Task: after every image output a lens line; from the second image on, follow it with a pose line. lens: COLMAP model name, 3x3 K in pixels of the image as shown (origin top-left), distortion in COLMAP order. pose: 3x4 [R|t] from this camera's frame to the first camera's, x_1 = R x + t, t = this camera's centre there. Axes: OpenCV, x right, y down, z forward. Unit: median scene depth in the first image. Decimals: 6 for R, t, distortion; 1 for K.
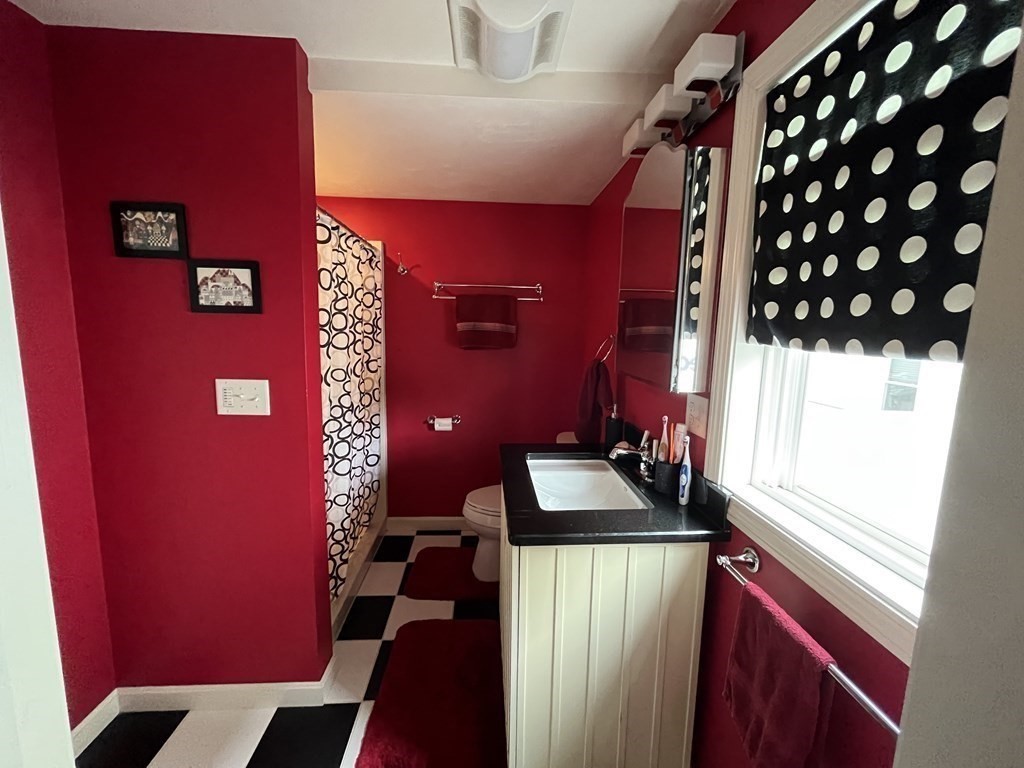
lens RADIAL K [[412.2, 0, 510.5], [0, 412.2, 383.0], [0, 0, 1]] dist [-0.005393, 0.000088]
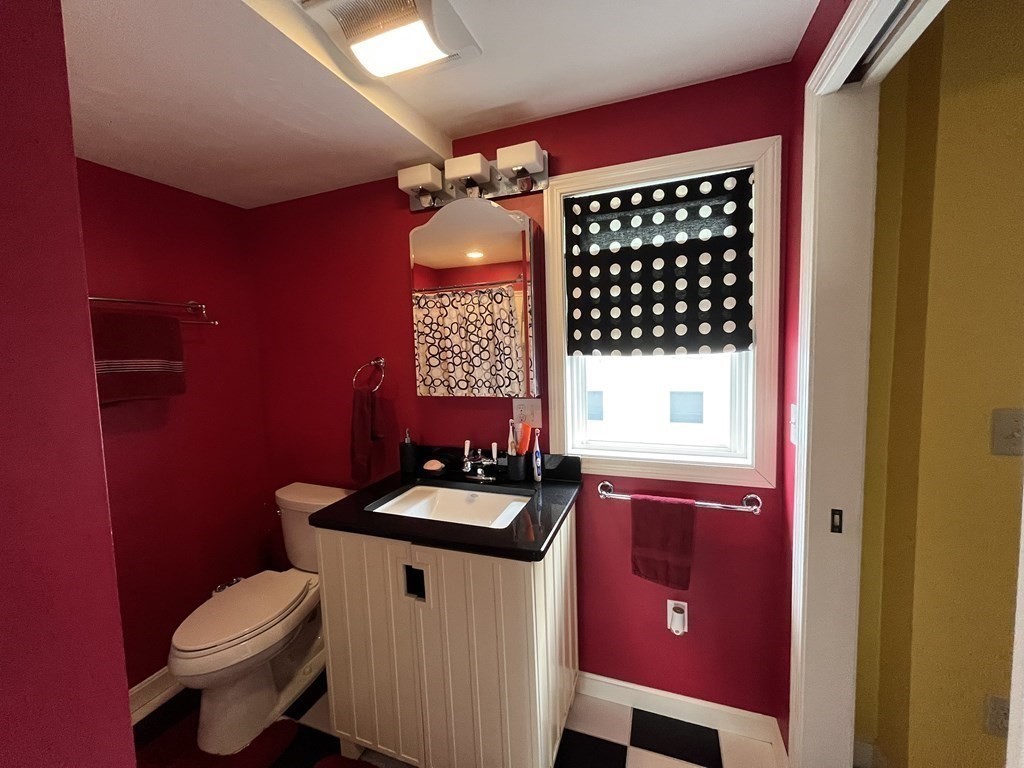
lens RADIAL K [[412.2, 0, 511.6], [0, 412.2, 378.4], [0, 0, 1]] dist [-0.005393, 0.000088]
pose [[0.395352, -0.116085, 0.911165, -0.976206], [0.170040, 0.984086, 0.051595, -0.138727], [-0.902653, 0.134536, 0.408799, 0.626063]]
